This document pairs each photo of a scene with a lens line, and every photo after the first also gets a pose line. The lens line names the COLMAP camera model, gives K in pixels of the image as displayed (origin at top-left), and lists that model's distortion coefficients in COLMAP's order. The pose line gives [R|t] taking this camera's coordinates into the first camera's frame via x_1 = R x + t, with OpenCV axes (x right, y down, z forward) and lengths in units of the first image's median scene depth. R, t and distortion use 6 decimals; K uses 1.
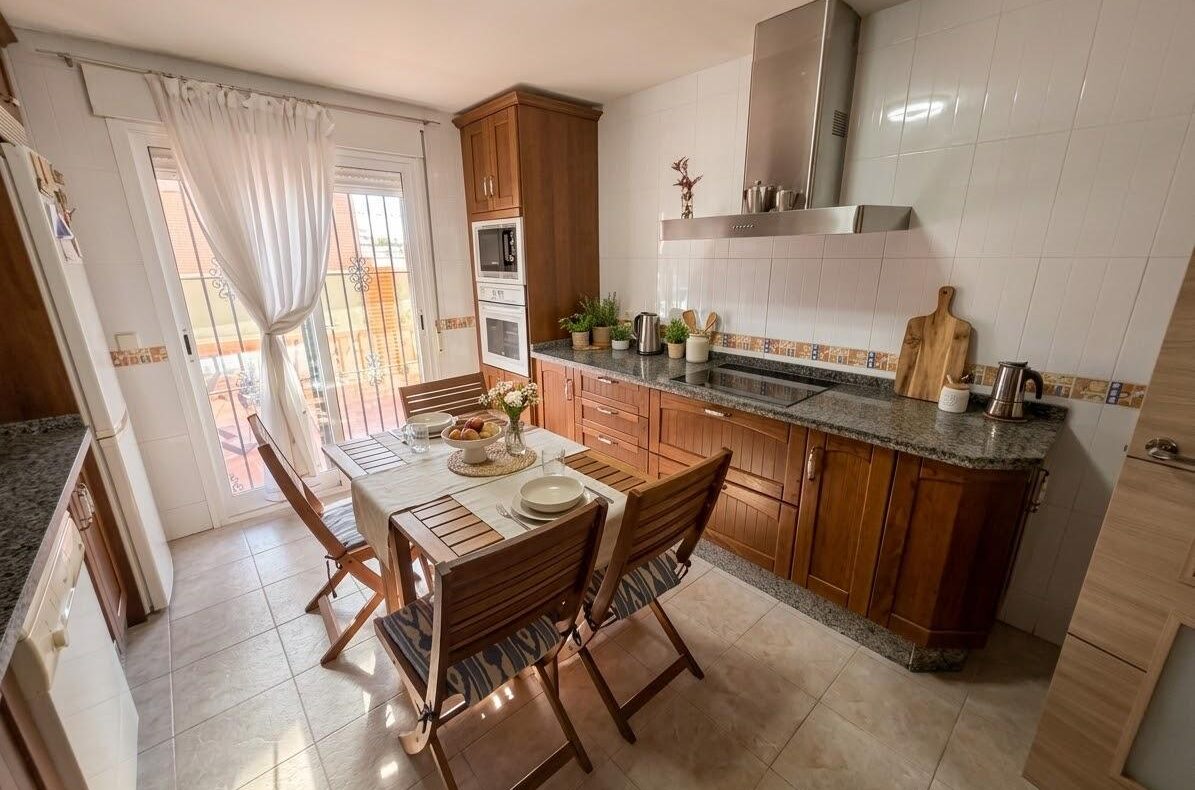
lens RADIAL K [[468.2, 0, 597.5], [0, 468.2, 395.0], [0, 0, 1]] dist [0.000590, 0.000105]
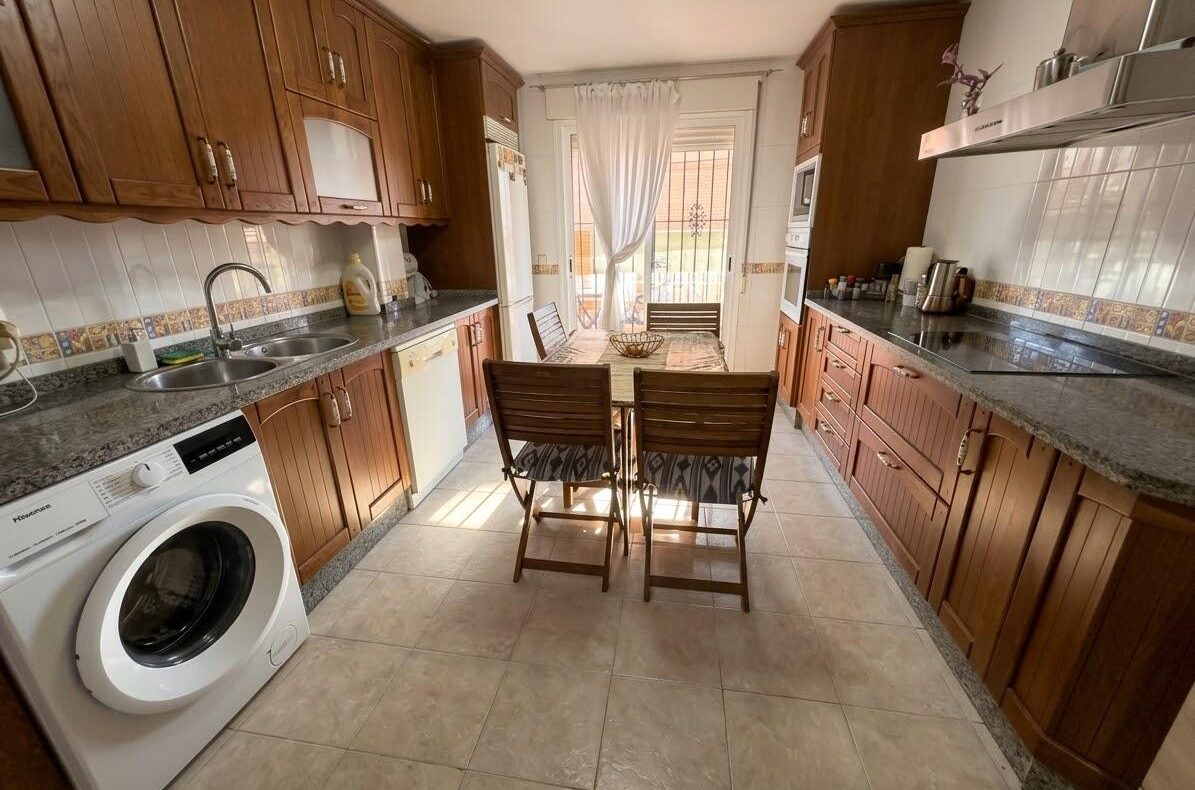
lens RADIAL K [[477.9, 0, 597.5], [0, 477.9, 395.0], [0, 0, 1]] dist [-0.001582, -0.000633]
pose [[0.635605, 0.247338, -0.731321, 0.442391], [-0.208371, 0.967094, 0.145979, 0.056750], [0.743362, 0.059601, 0.666228, 0.044710]]
